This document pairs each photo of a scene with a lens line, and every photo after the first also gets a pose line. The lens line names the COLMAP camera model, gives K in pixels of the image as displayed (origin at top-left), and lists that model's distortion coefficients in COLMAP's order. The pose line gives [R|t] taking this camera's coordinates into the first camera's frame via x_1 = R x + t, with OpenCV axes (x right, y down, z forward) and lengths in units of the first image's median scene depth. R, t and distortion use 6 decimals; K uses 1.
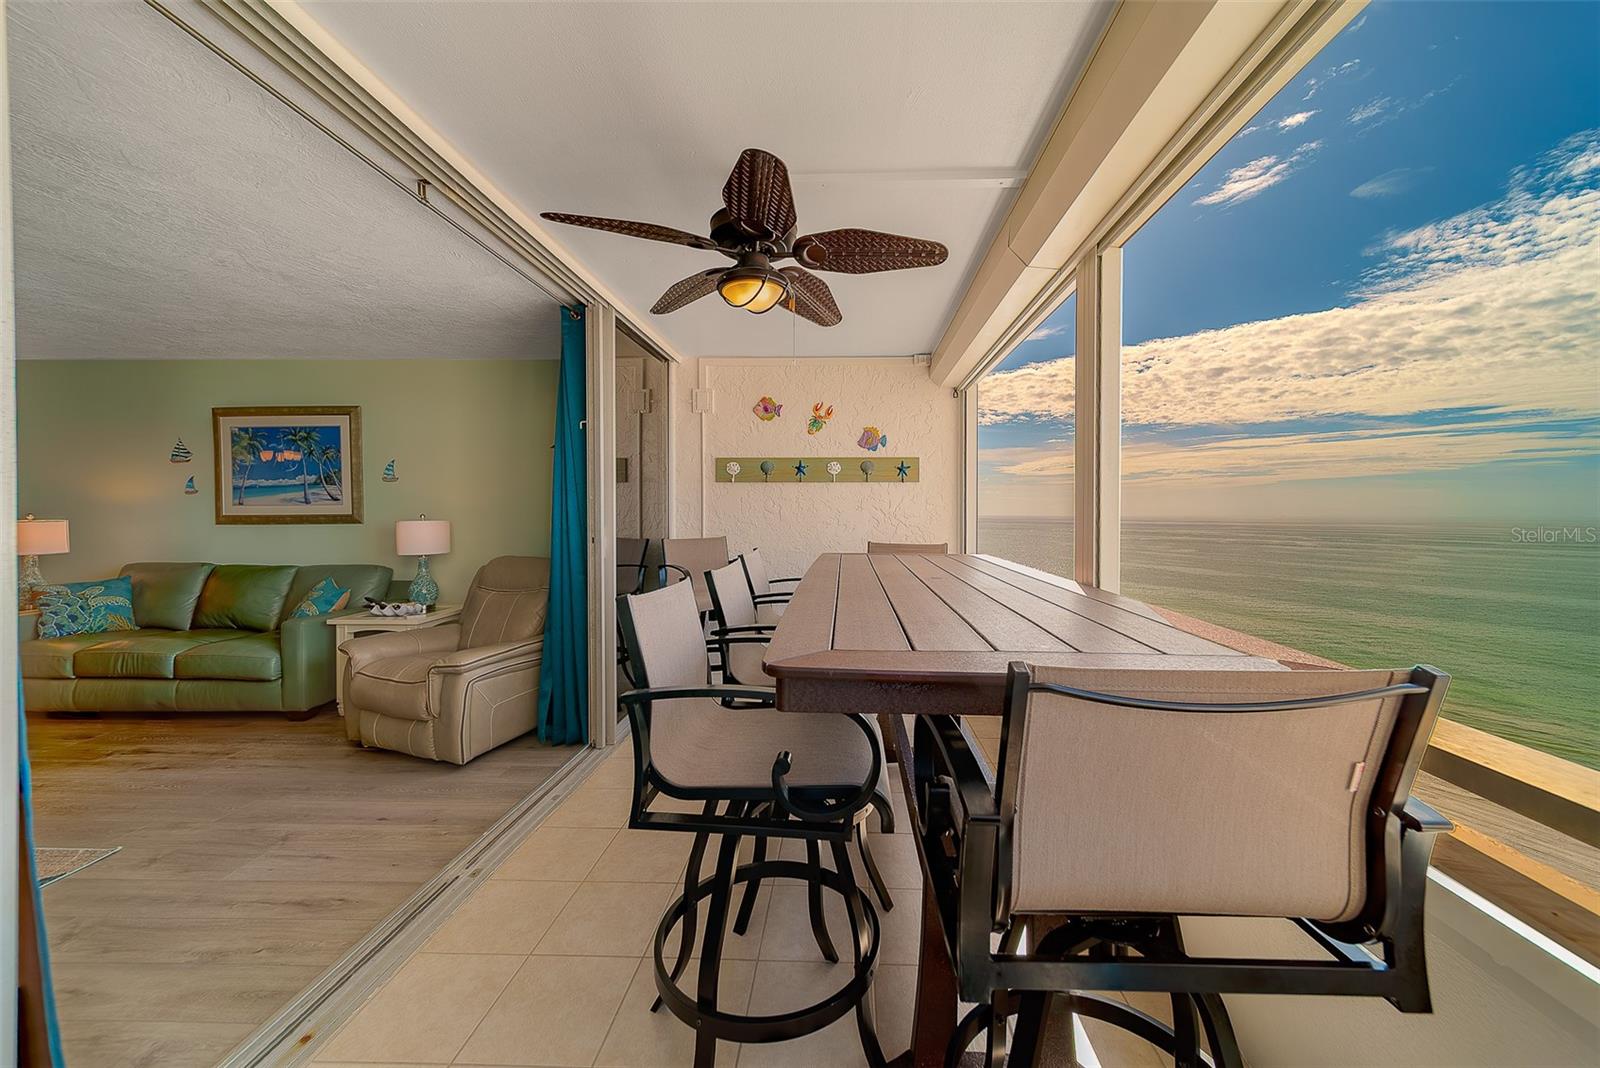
lens RADIAL K [[582.1, 0, 825.7], [0, 582.1, 518.8], [0, 0, 1]] dist [0.006045, -0.000464]
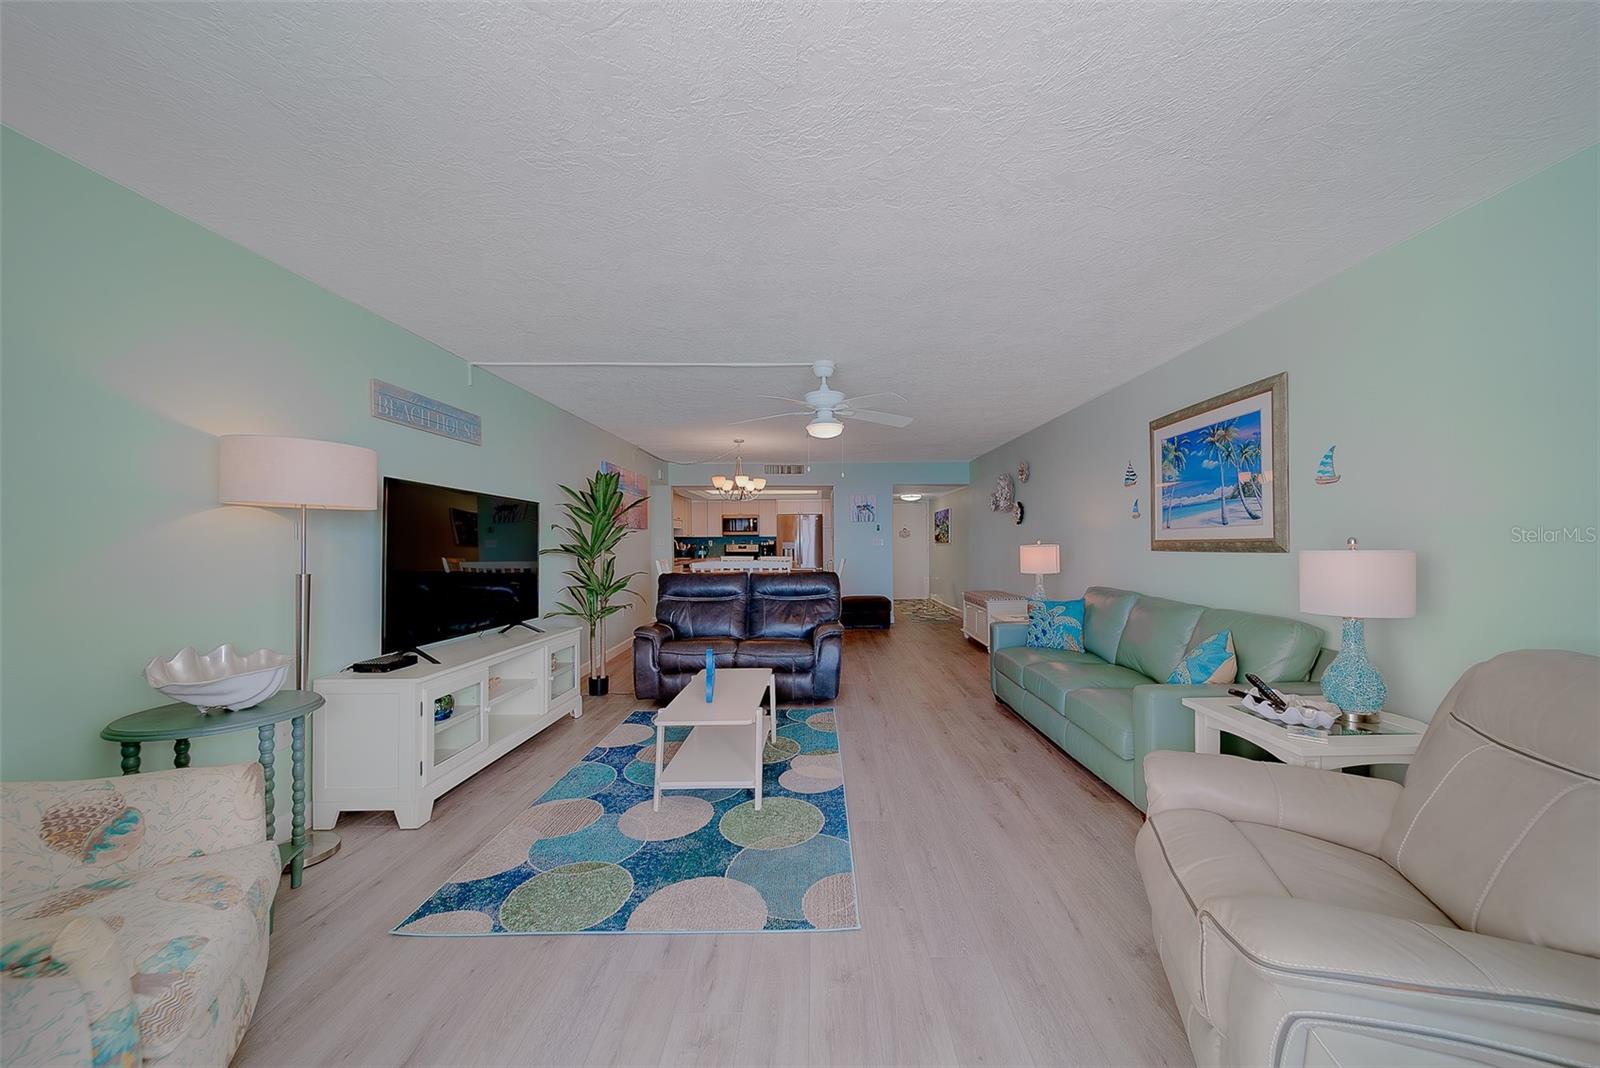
lens RADIAL K [[582.1, 0, 831.6], [0, 582.1, 541.9], [0, 0, 1]] dist [0.006045, -0.000464]
pose [[0.068225, 0.001640, -0.997669, -0.180958], [-0.009971, 0.999950, 0.000962, 0.000267], [0.997620, 0.009882, 0.068238, 0.451788]]
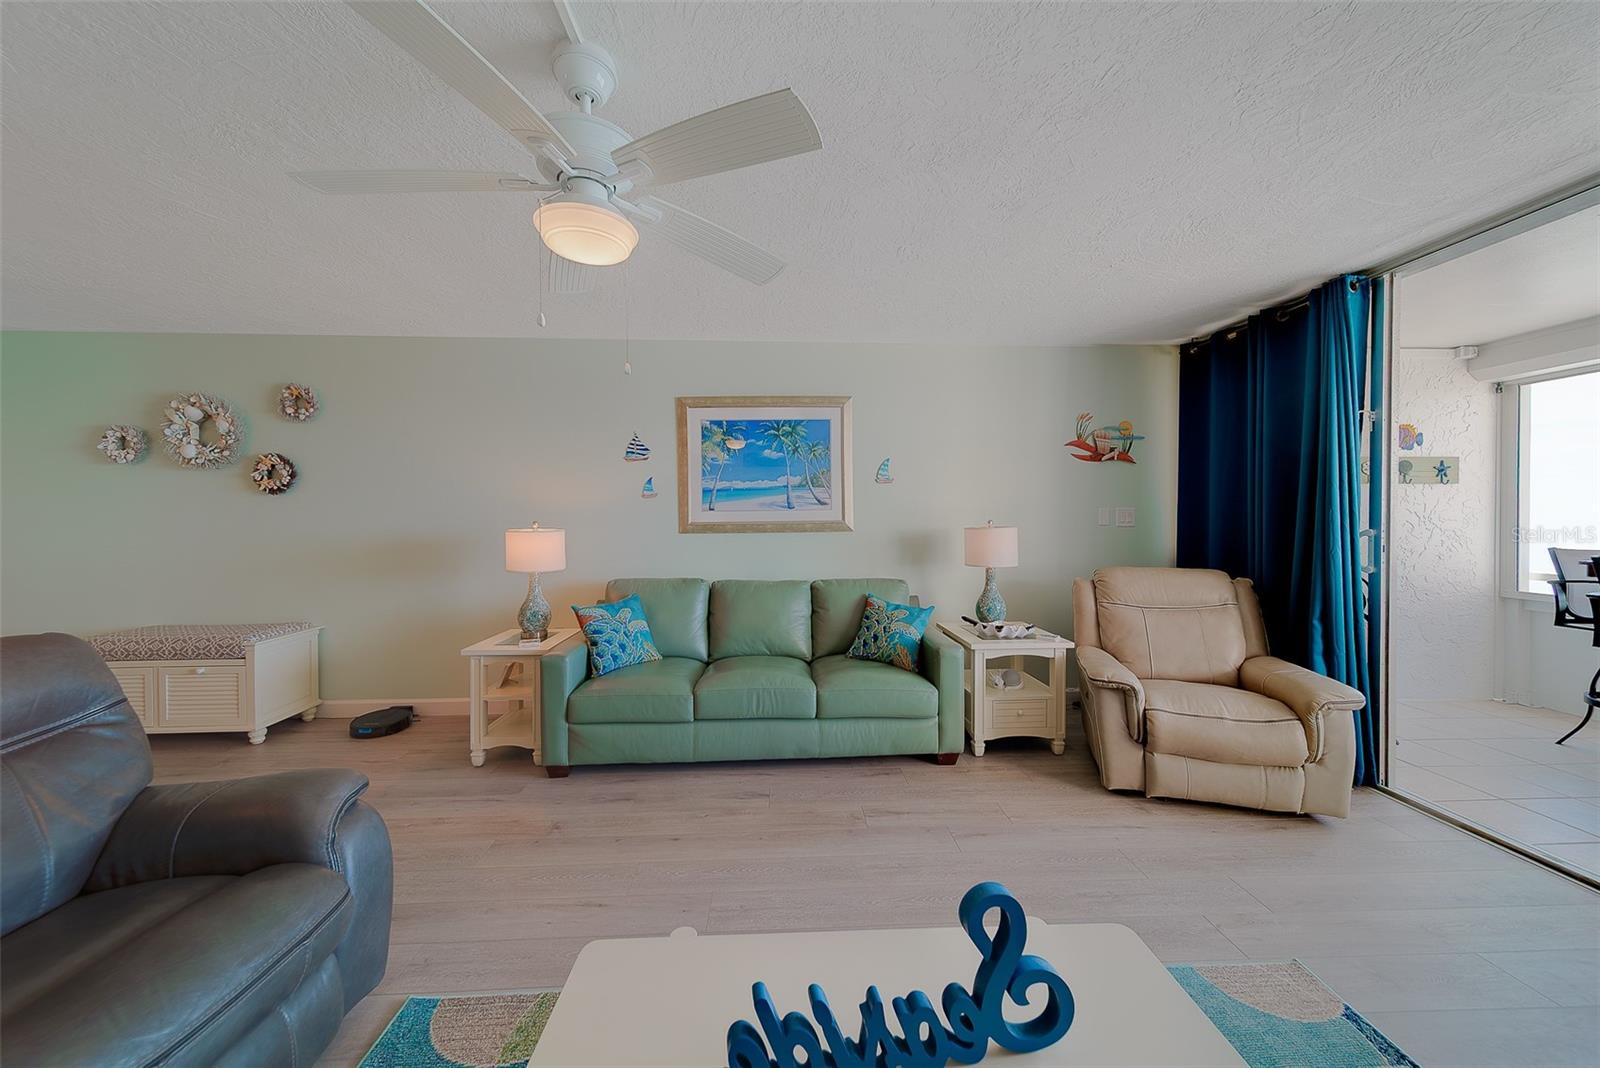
lens RADIAL K [[582.1, 0, 763.1], [0, 582.1, 525.5], [0, 0, 1]] dist [0.006045, -0.000464]
pose [[0.997245, -0.004422, 0.074049, -0.991578], [0.004504, 0.999989, -0.000939, -0.000660], [-0.074044, 0.001270, 0.997254, 0.145085]]
